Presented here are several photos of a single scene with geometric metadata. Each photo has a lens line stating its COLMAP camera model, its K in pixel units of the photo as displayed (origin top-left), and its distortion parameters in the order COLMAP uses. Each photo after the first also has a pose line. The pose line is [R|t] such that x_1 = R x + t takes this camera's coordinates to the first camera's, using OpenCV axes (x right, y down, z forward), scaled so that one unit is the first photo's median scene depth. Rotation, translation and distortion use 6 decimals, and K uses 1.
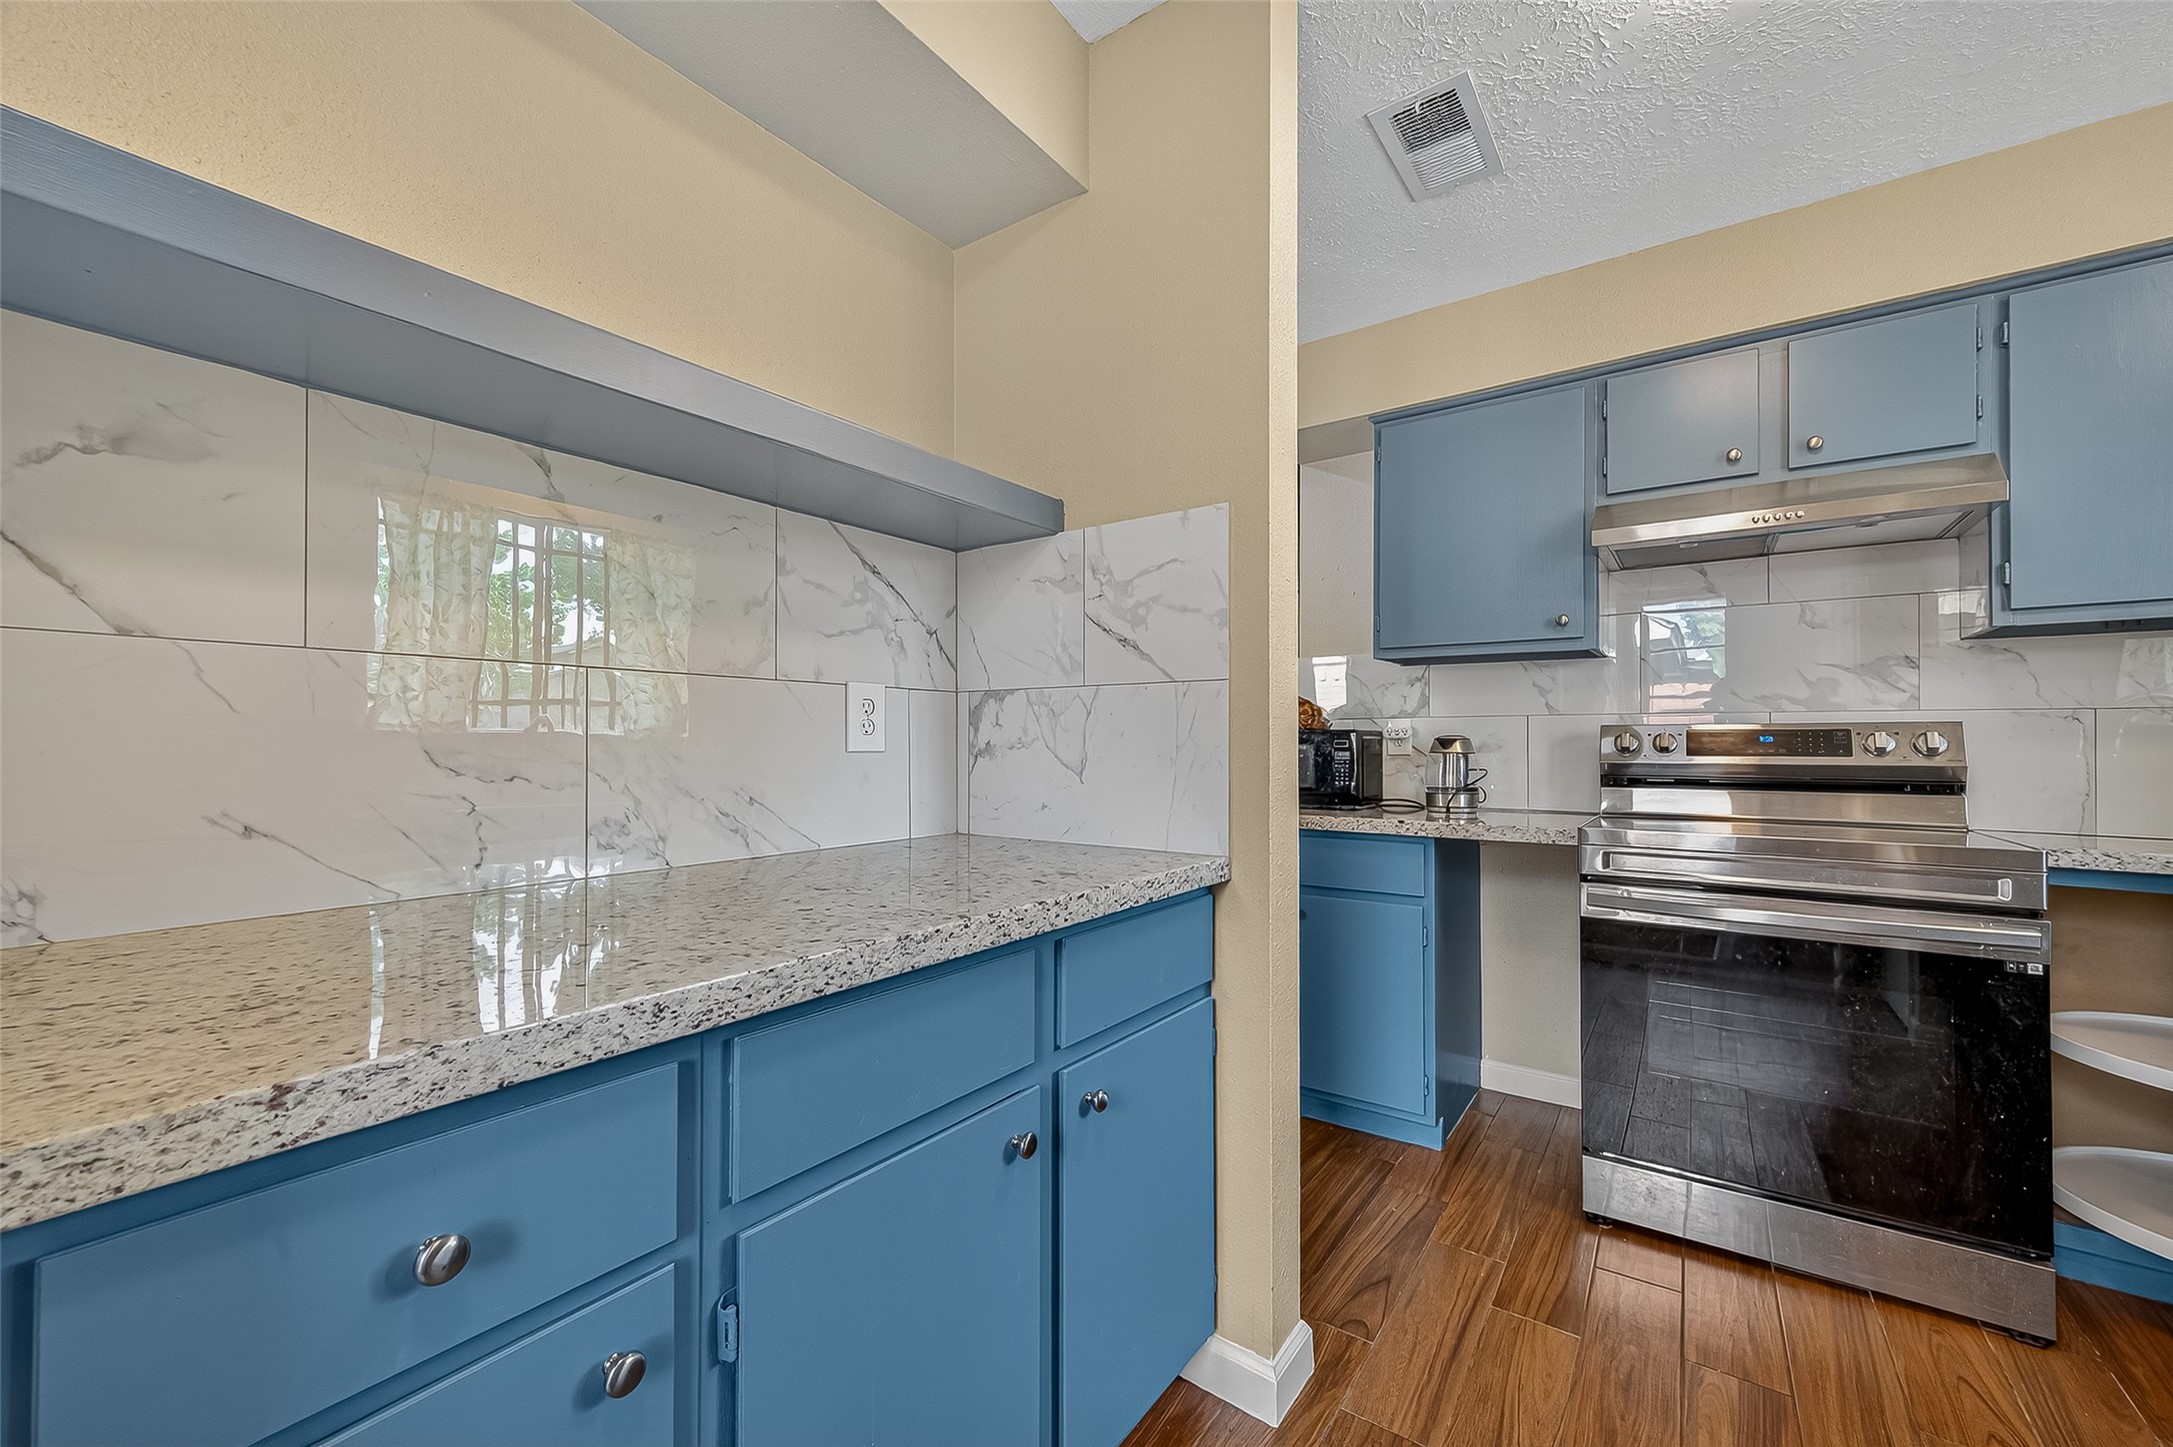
lens RADIAL K [[859.6, 0, 1081.9], [0, 859.6, 742.7], [0, 0, 1]] dist [0.000911, -0.000181]
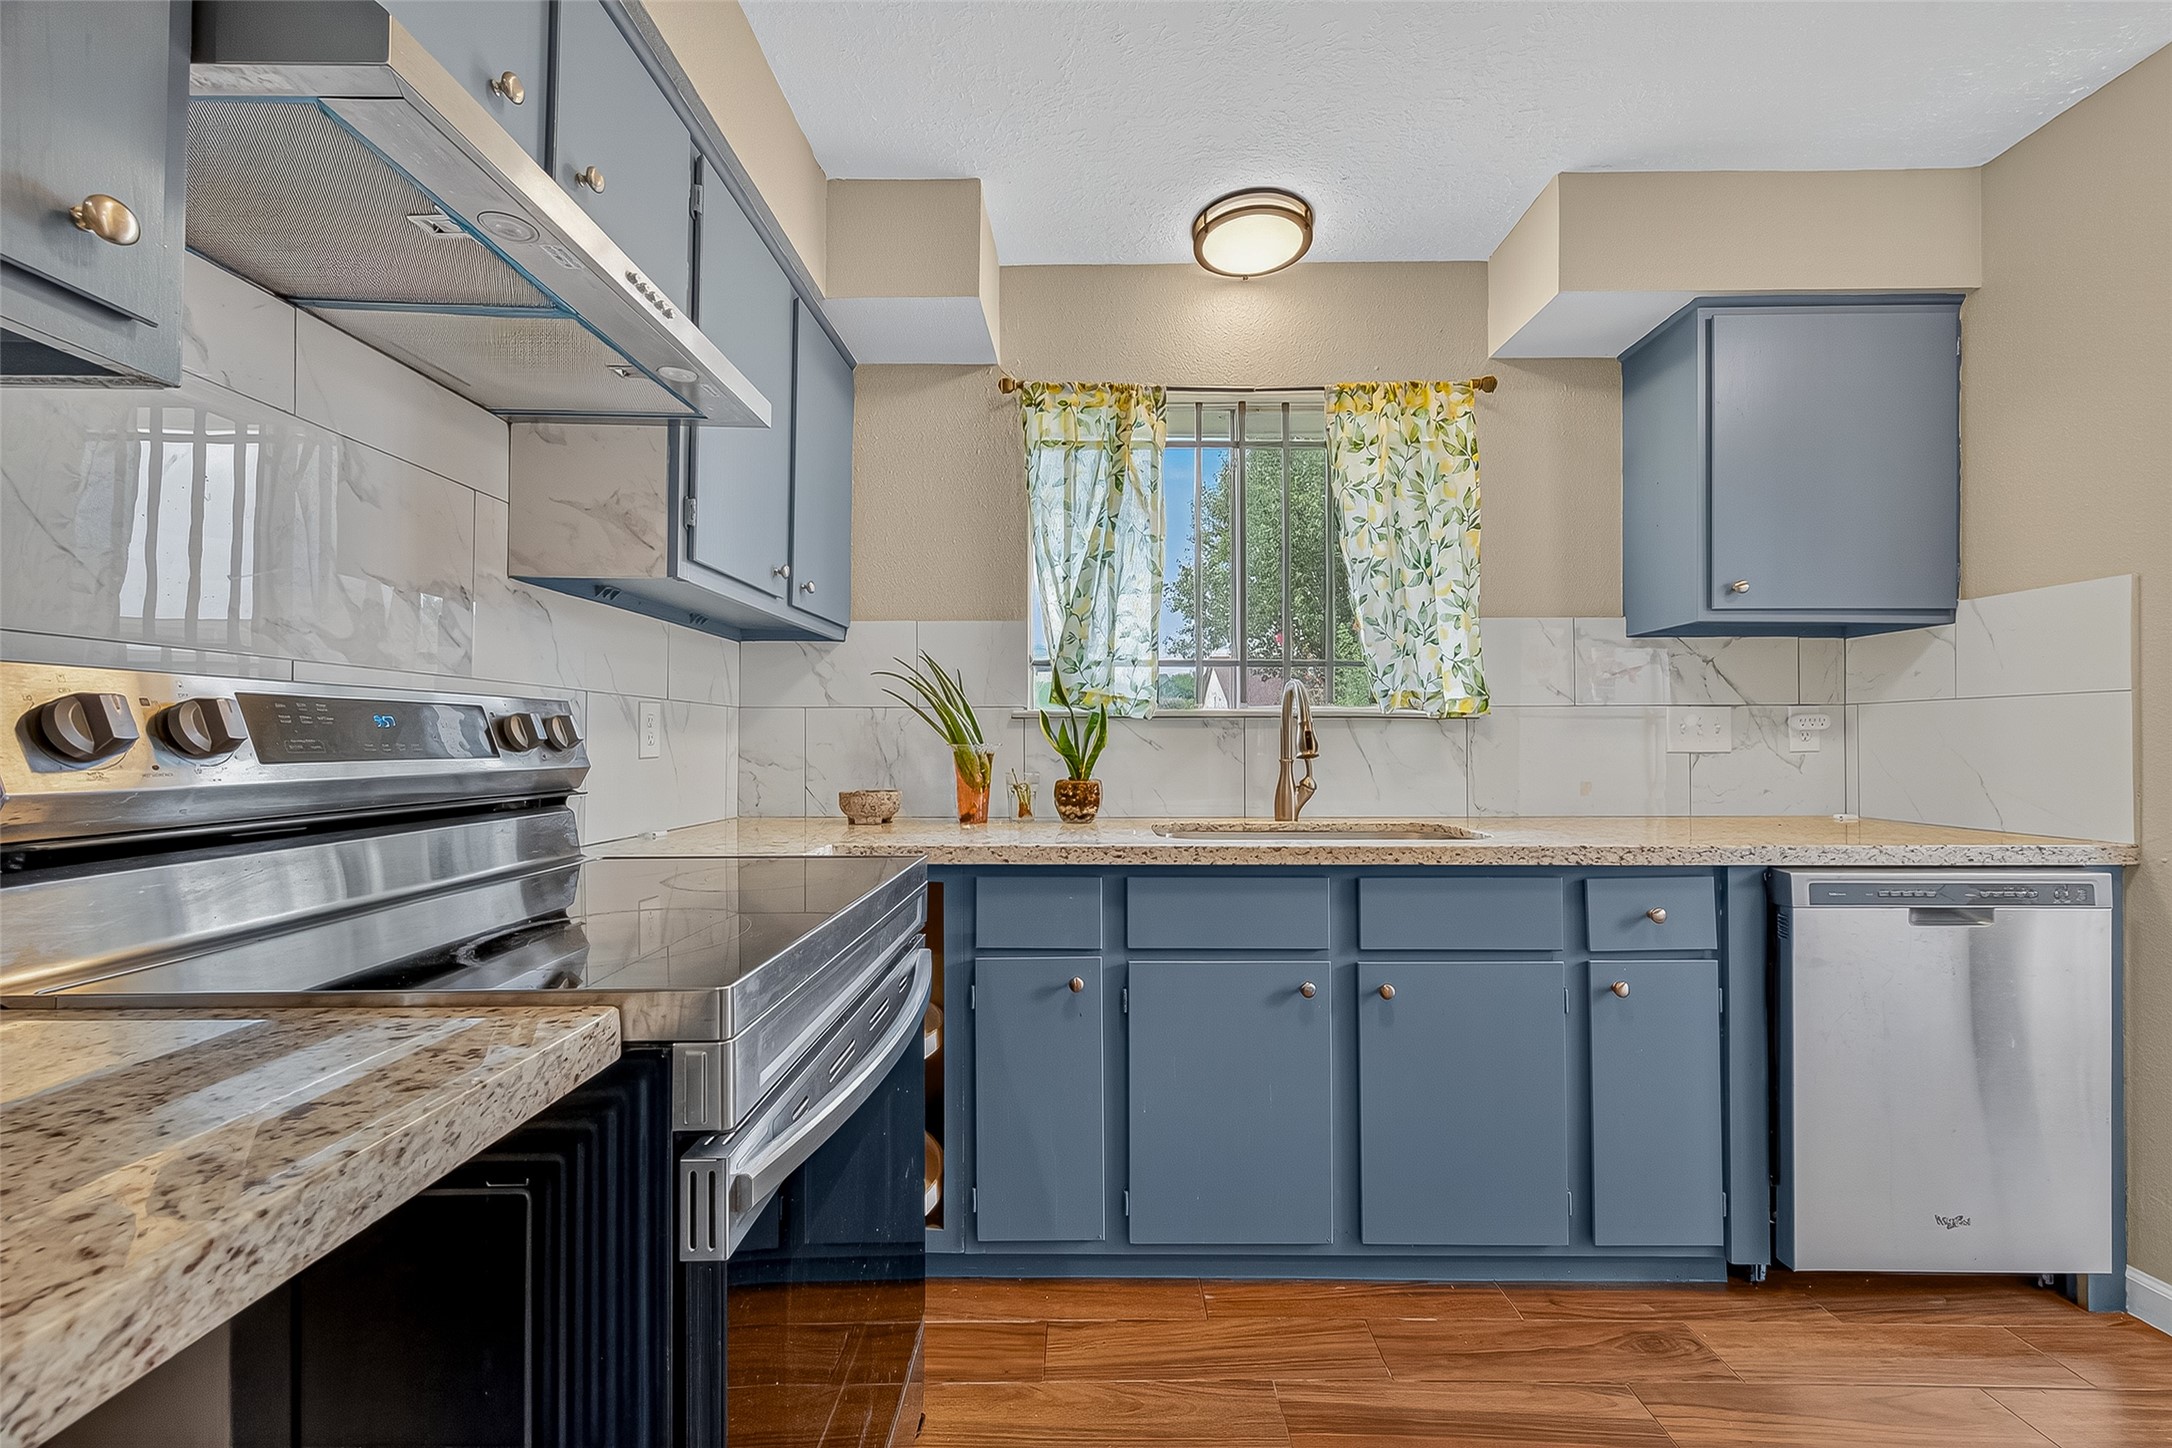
lens RADIAL K [[859.2, 0, 1081.4], [0, 859.2, 743.1], [0, 0, 1]] dist [0.000911, -0.000181]
pose [[-0.583109, -0.005993, 0.812372, 0.205938], [-0.006170, 0.999977, 0.002948, 0.003946], [-0.812371, -0.003293, -0.583132, 0.956849]]
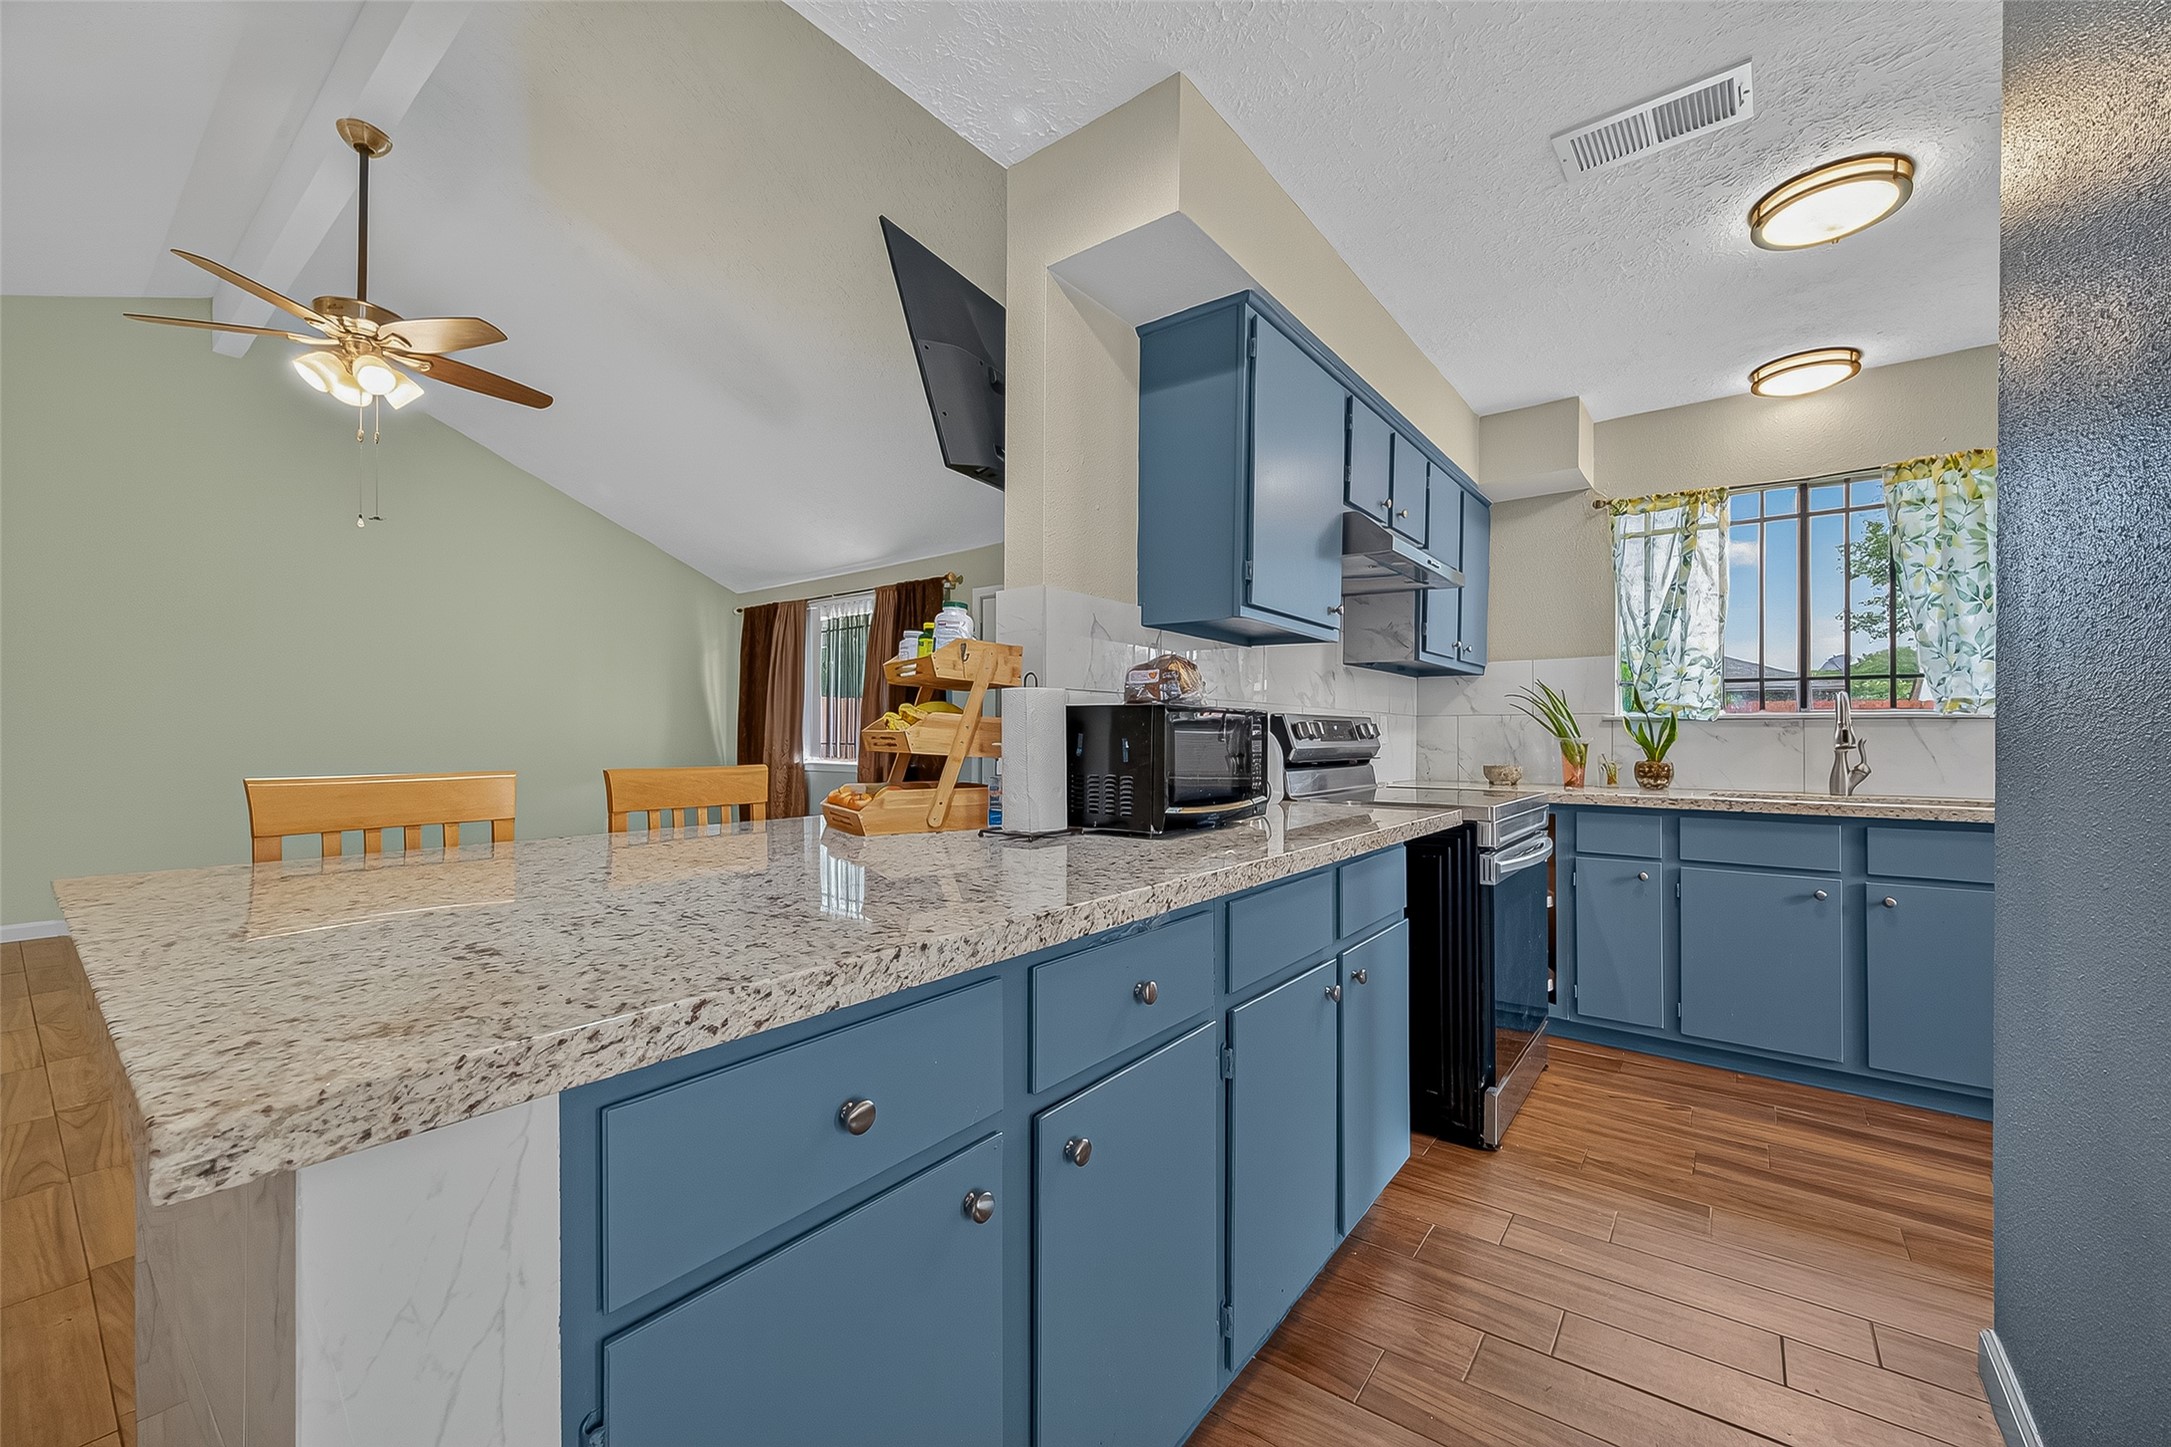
lens RADIAL K [[837.2, 0, 1091.8], [0, 837.2, 732.1], [0, 0, 1]] dist [0.001881, 0.000001]
pose [[0.020856, 0.000652, 0.999782, -0.443504], [-0.007490, 0.999972, -0.000496, 0.005813], [-0.999754, -0.007478, 0.020860, 1.316822]]
